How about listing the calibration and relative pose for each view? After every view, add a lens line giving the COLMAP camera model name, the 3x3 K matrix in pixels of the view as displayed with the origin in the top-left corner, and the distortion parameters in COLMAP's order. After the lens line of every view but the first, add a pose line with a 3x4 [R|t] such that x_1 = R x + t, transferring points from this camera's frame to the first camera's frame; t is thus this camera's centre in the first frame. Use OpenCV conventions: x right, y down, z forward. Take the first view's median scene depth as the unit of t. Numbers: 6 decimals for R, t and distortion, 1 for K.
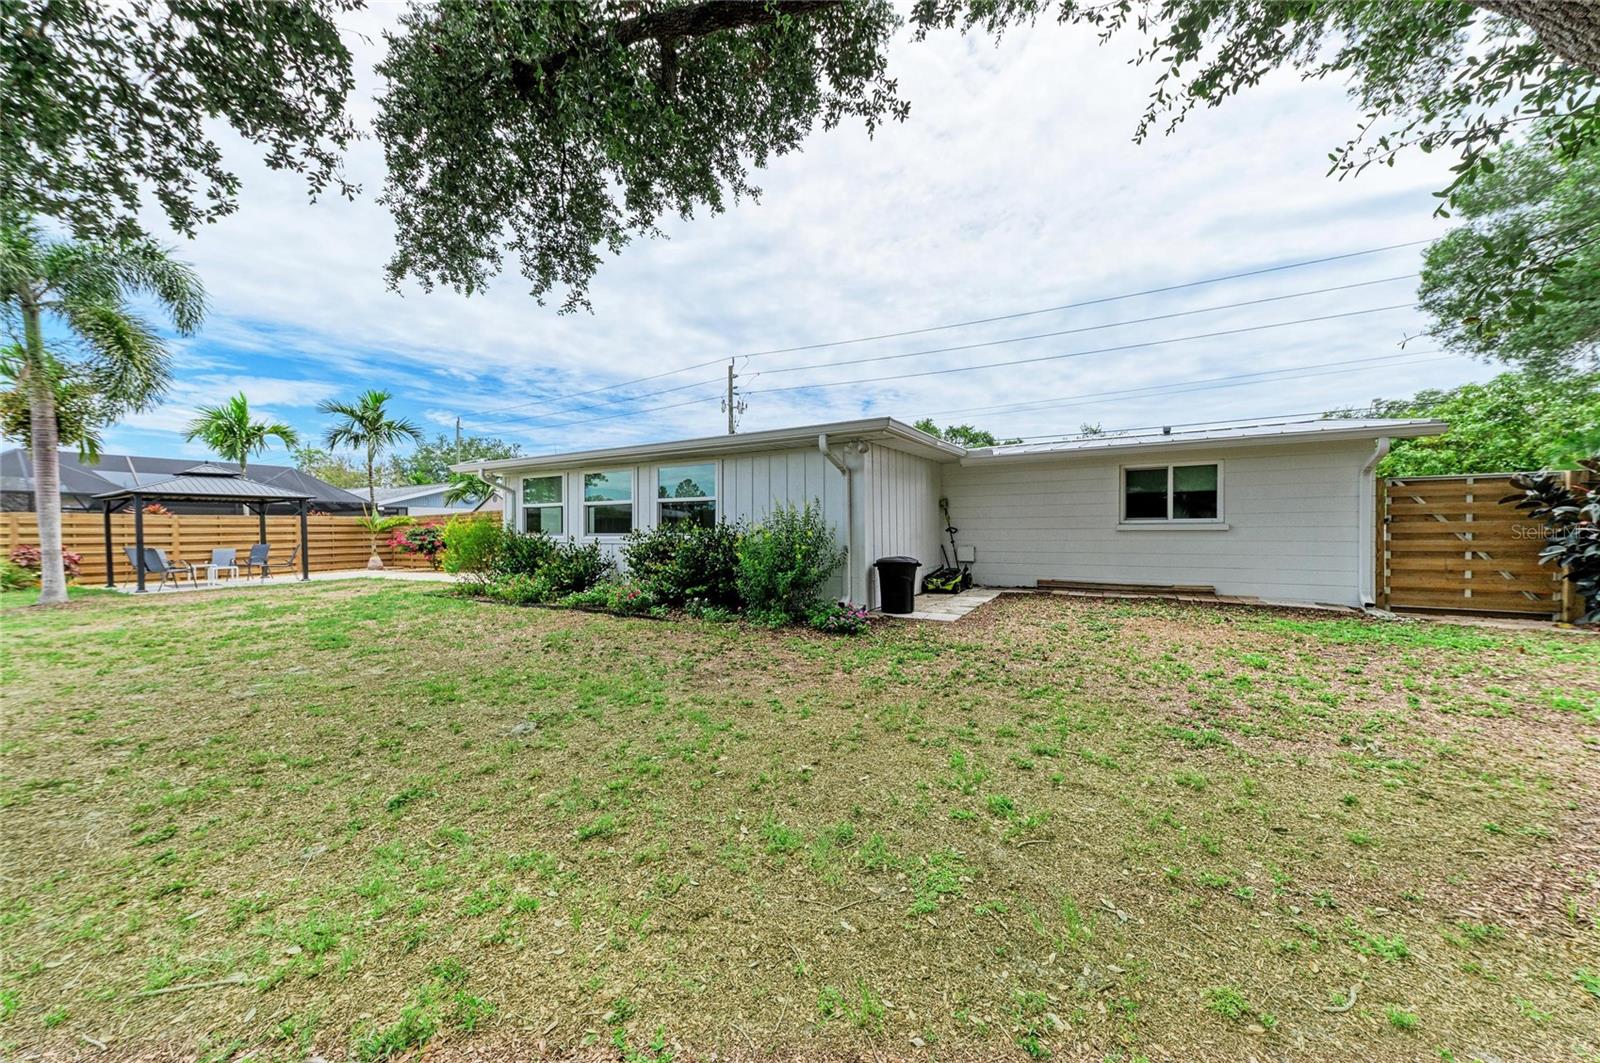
lens RADIAL K [[566.6, 0, 798.6], [0, 566.6, 535.7], [0, 0, 1]] dist [0.015376, -0.002378]
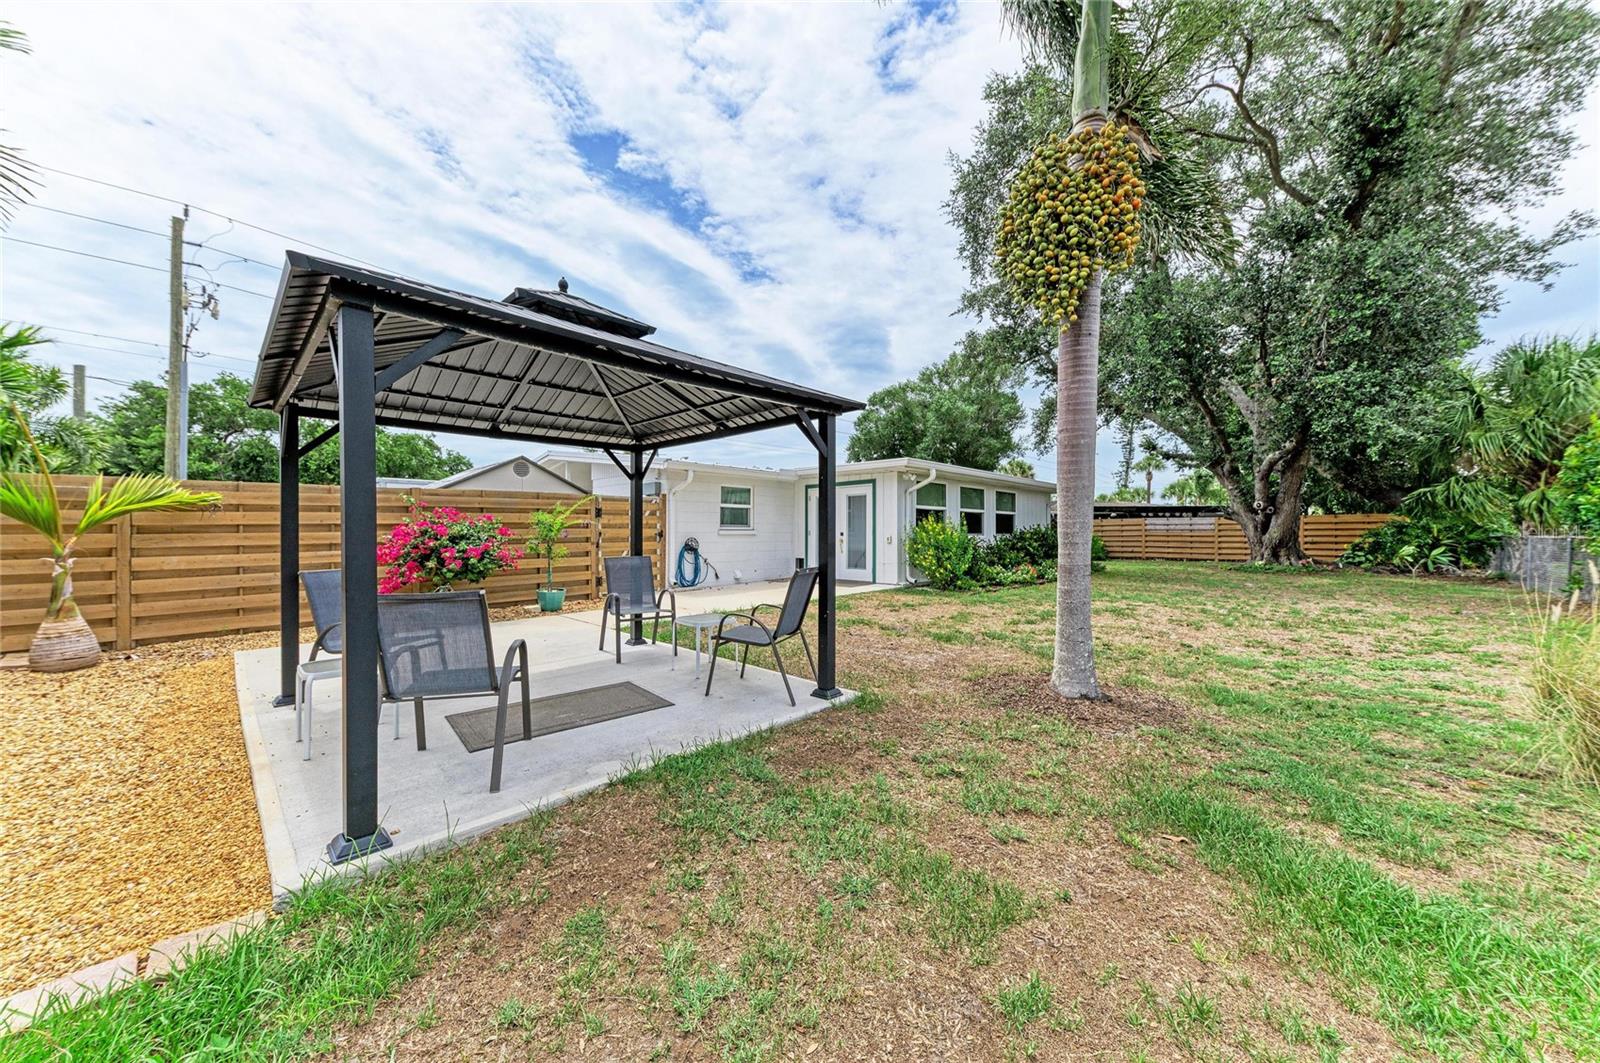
lens RADIAL K [[566.6, 0, 808.7], [0, 566.6, 525.3], [0, 0, 1]] dist [0.015376, -0.002378]
pose [[0.171903, 0.010575, 0.985057, -0.543366], [0.012805, 0.999834, -0.012968, -0.000017], [-0.985031, 0.014843, 0.171739, 0.336820]]
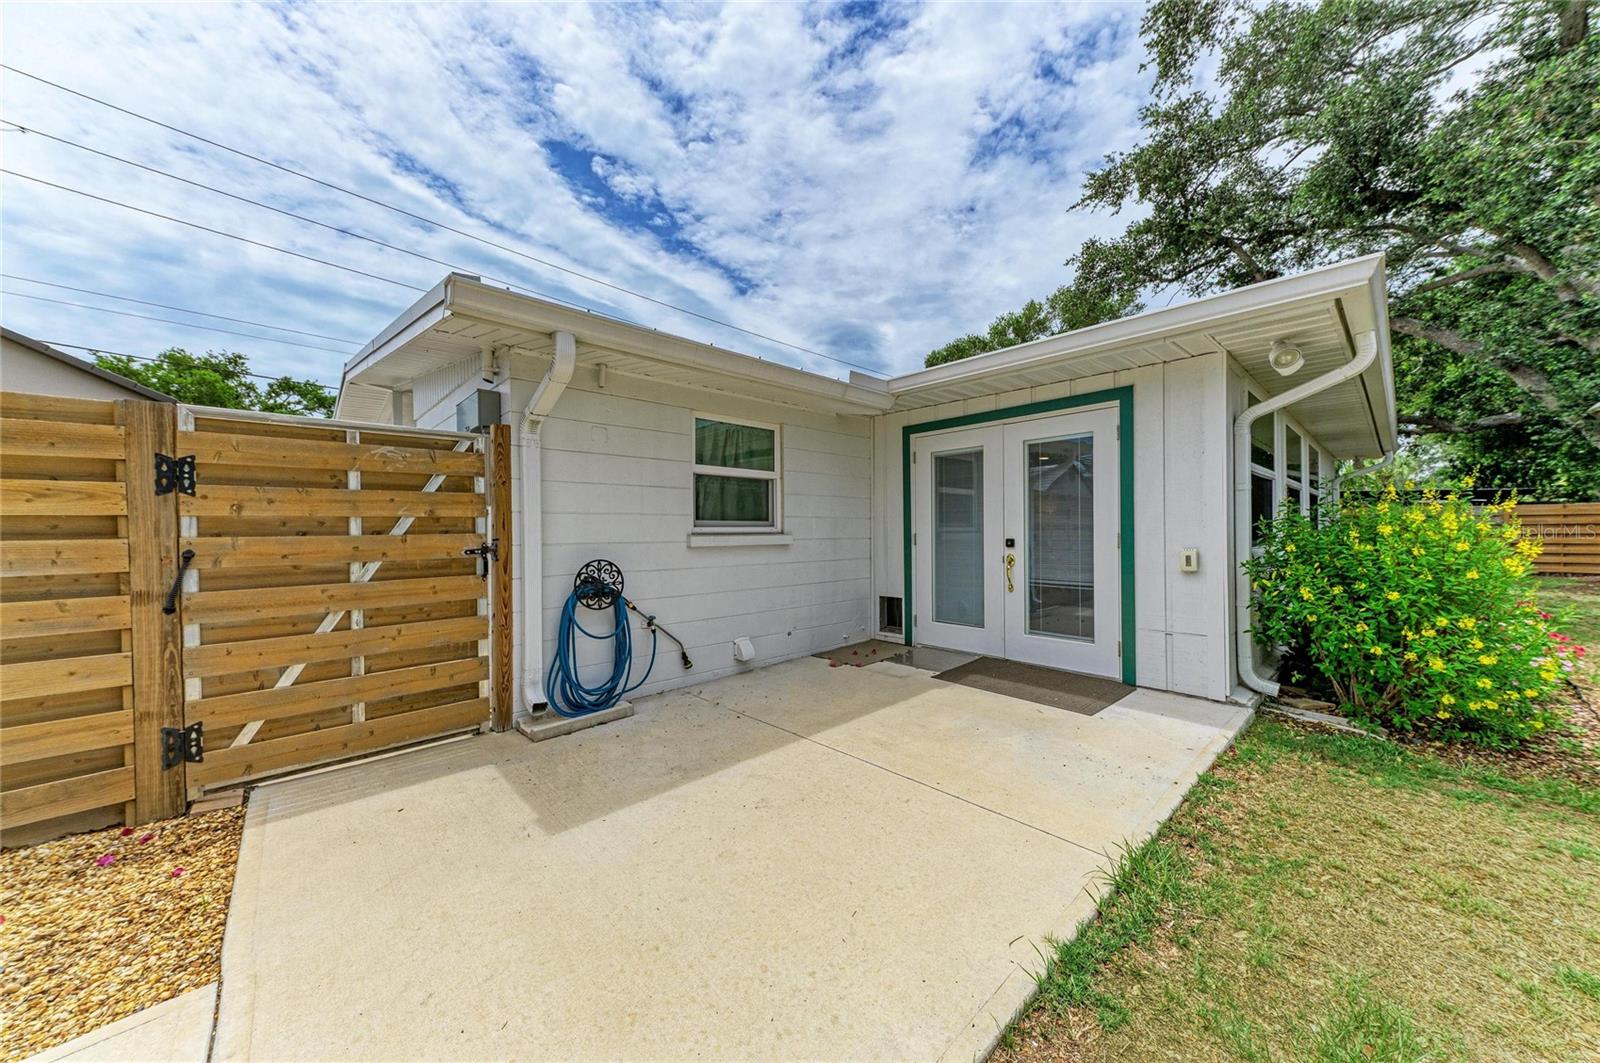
lens RADIAL K [[566.6, 0, 802.2], [0, 566.6, 535.2], [0, 0, 1]] dist [0.015376, -0.002378]
pose [[0.224193, -0.007971, 0.974512, -0.328101], [0.020475, 0.999784, 0.003467, -0.002420], [-0.974330, 0.019175, 0.224308, 0.397822]]
